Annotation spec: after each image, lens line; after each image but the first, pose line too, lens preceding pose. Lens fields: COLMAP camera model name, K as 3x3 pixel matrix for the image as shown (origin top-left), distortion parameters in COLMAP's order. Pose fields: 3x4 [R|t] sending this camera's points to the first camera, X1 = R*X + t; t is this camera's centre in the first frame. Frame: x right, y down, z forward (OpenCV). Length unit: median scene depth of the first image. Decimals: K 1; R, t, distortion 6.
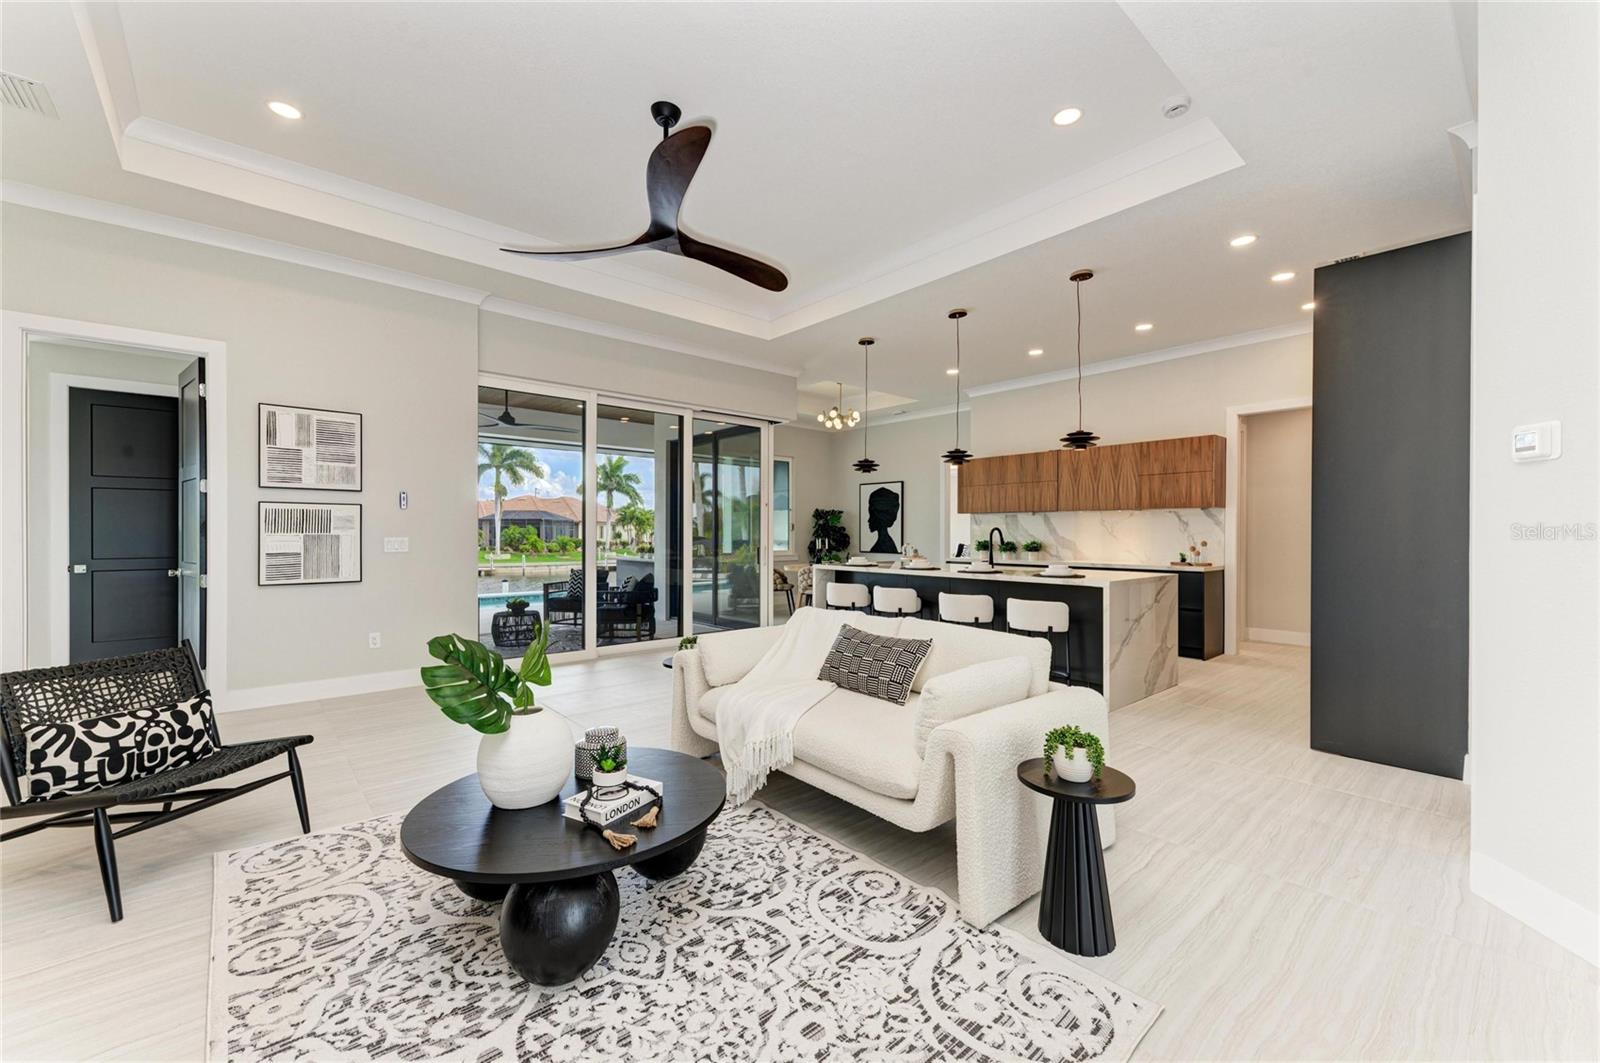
lens RADIAL K [[639.8, 0, 802.0], [0, 639.8, 535.4], [0, 0, 1]] dist [0.021812, -0.008514]
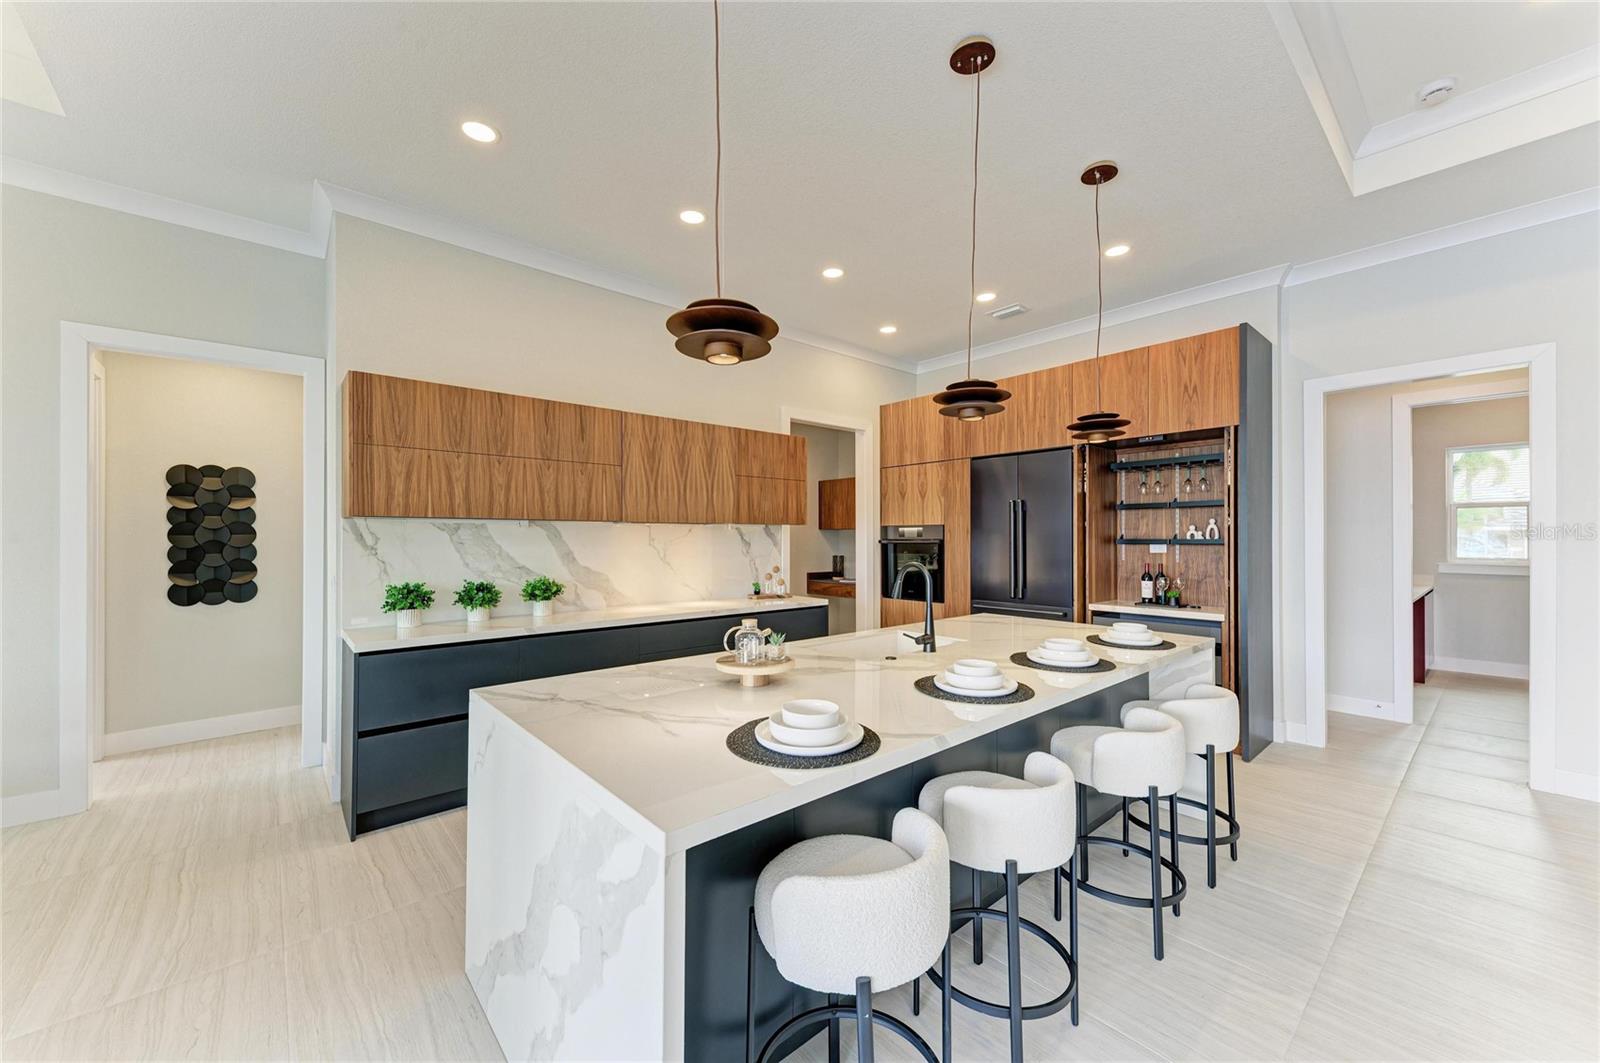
lens RADIAL K [[605.7, 0, 800.3], [0, 605.7, 535.6], [0, 0, 1]] dist [0.020255, -0.005567]
pose [[-0.001193, 0.000057, 0.999999, -0.144666], [0.002938, 0.999996, -0.000053, -0.031197], [-0.999995, 0.002938, -0.001193, 1.039213]]
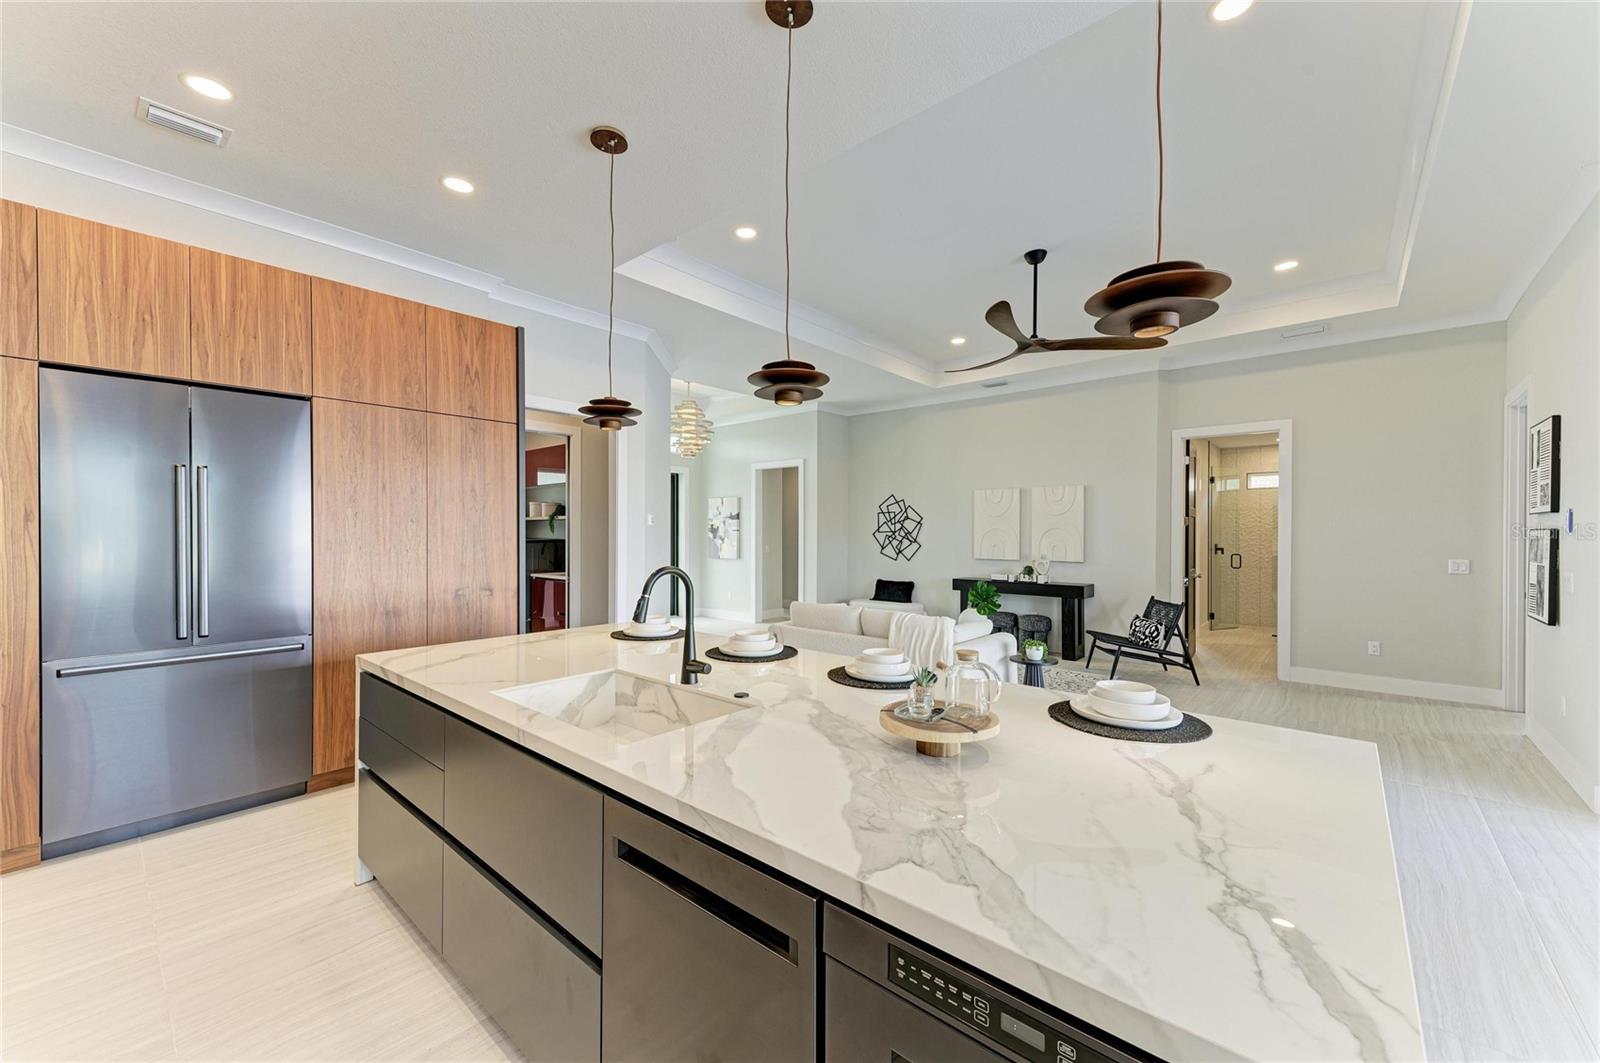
lens RADIAL K [[619.3, 0, 801.1], [0, 619.3, 535.8], [0, 0, 1]] dist [0.020903, -0.004496]
pose [[-0.991042, -0.005210, -0.133448, 0.264644], [-0.006154, 0.999959, 0.006662, -0.030153], [0.133408, 0.007424, -0.991033, 1.280397]]
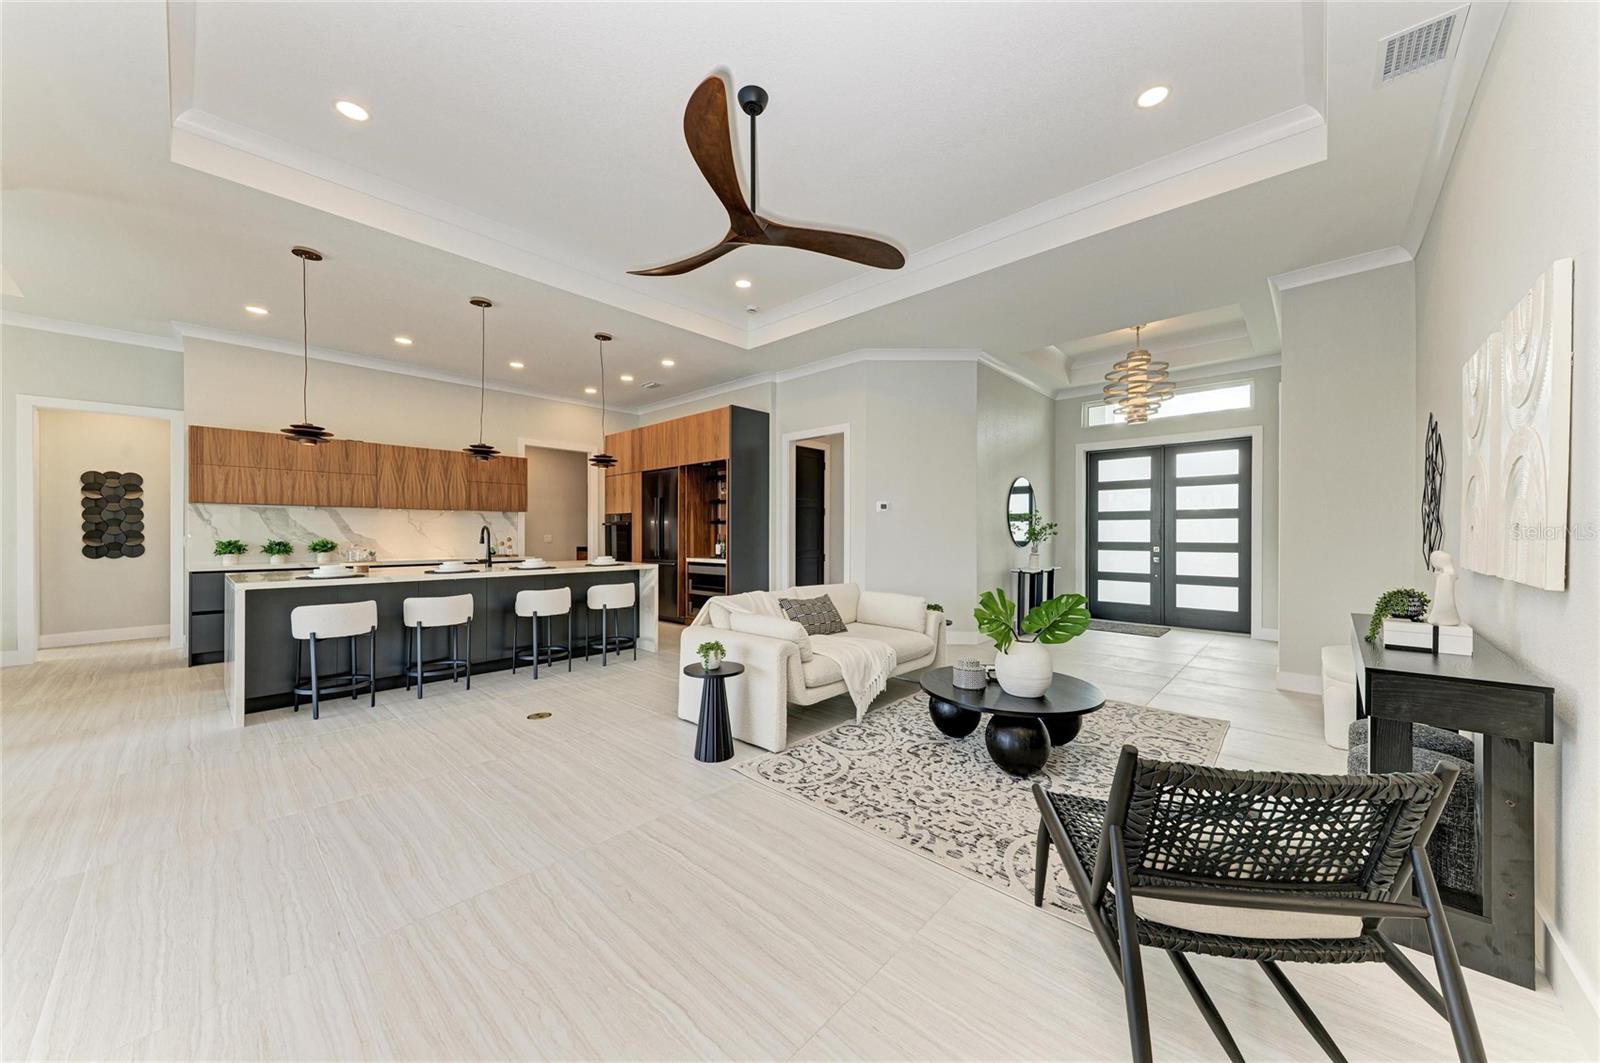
lens RADIAL K [[557.6, 0, 800.0], [0, 557.6, 535.7], [0, 0, 1]] dist [0.016853, -0.005166]
pose [[-0.105878, -0.007951, 0.994347, -0.598802], [0.000804, 0.999967, 0.008082, -0.003561], [-0.994379, 0.001655, -0.105868, 0.574581]]
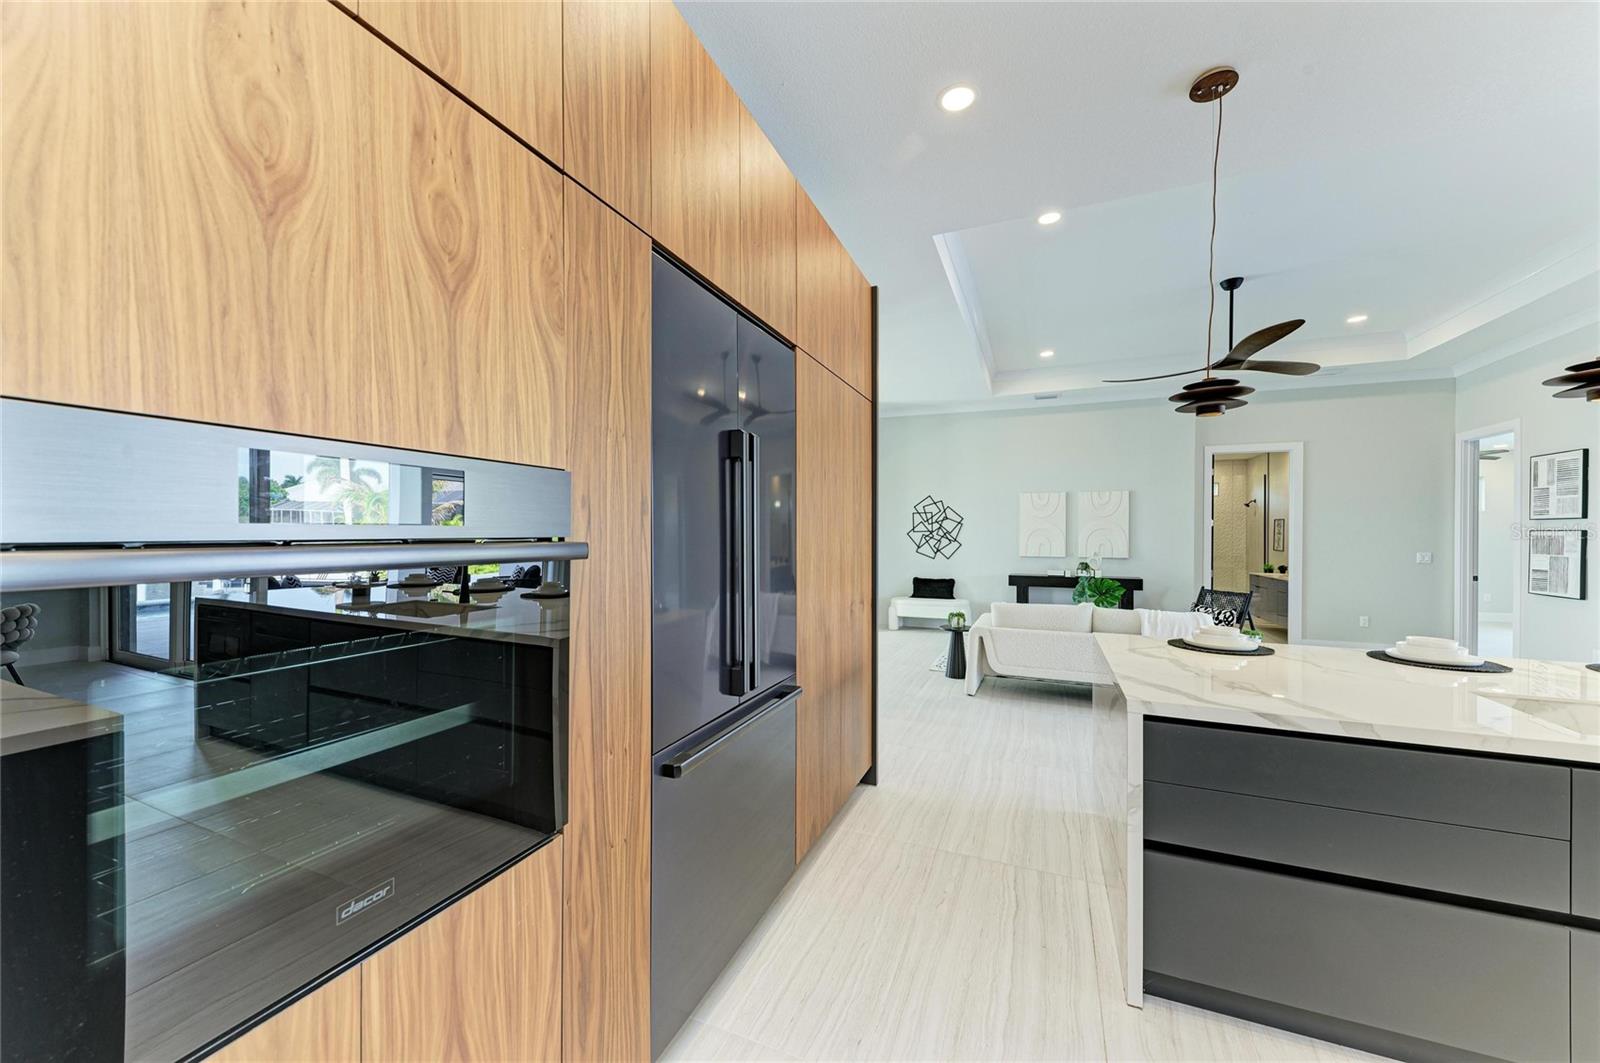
lens RADIAL K [[588.1, 0, 802.1], [0, 588.1, 535.4], [0, 0, 1]] dist [0.021494, -0.006323]
pose [[-0.896190, -0.003796, -0.443655, 0.757410], [-0.007019, 0.999960, 0.005623, -0.027482], [0.443615, 0.008153, -0.896180, 1.029319]]
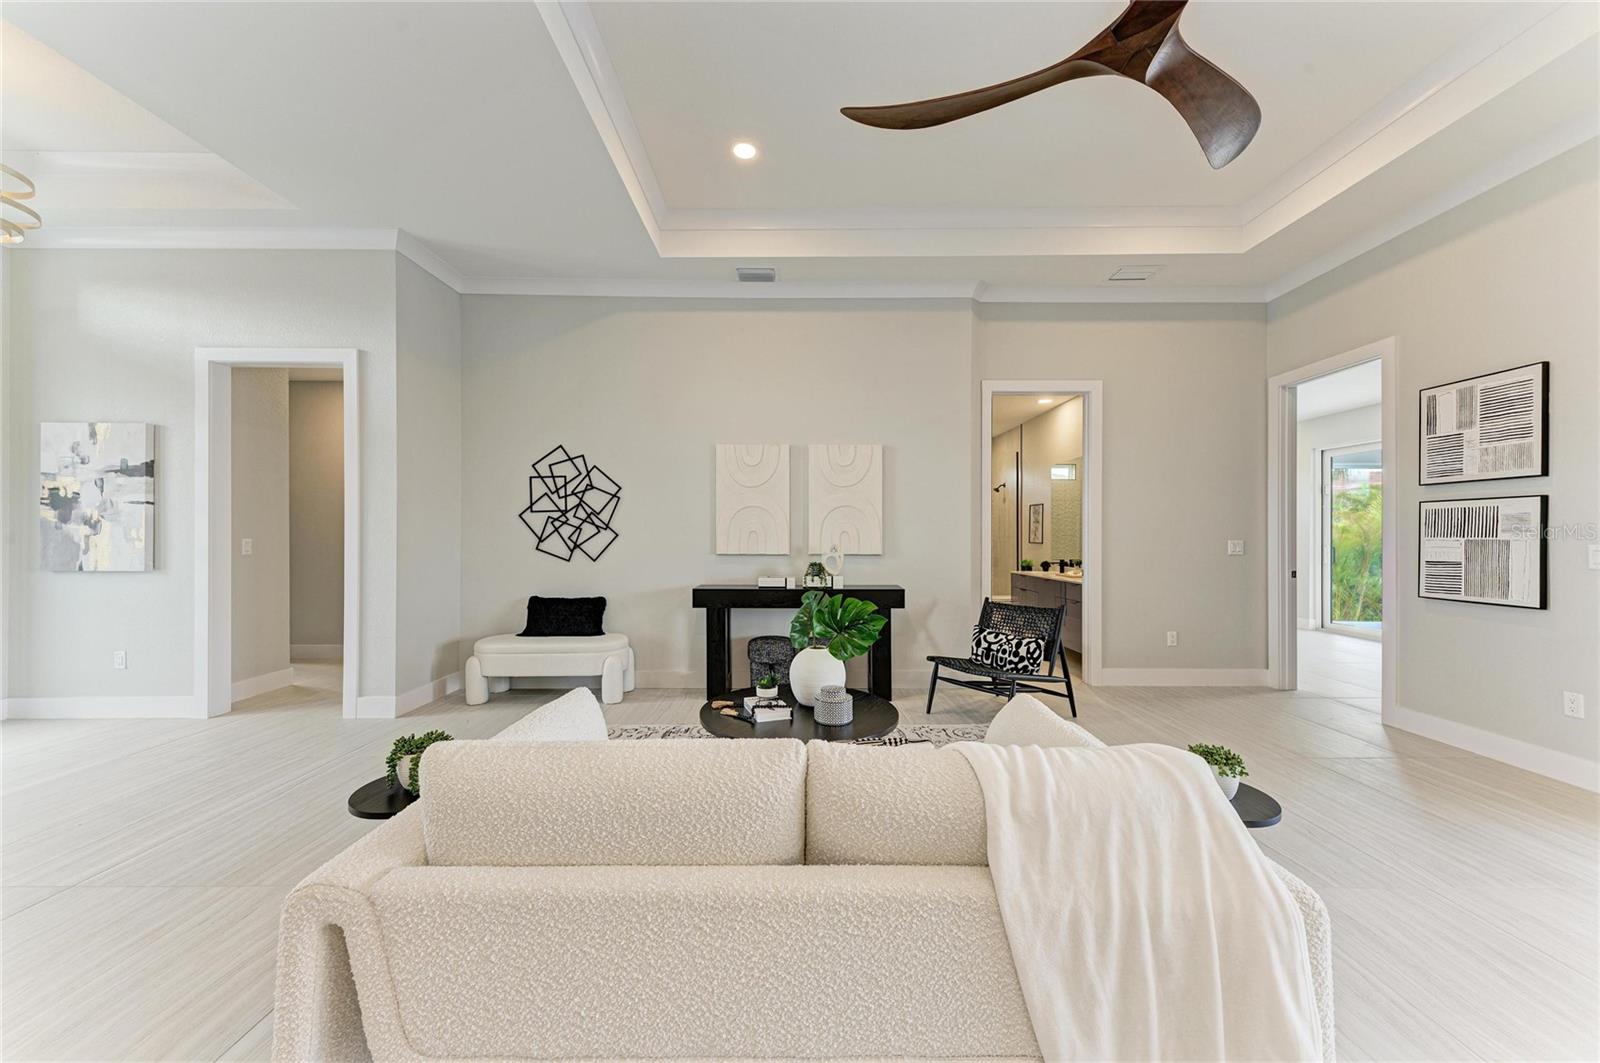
lens RADIAL K [[571.6, 0, 800.5], [0, 571.6, 535.4], [0, 0, 1]] dist [0.020502, -0.005734]
pose [[-0.658130, -0.004679, -0.752890, 0.223049], [-0.005260, 0.999985, -0.001617, -0.000523], [0.752886, 0.002896, -0.658144, 0.632248]]
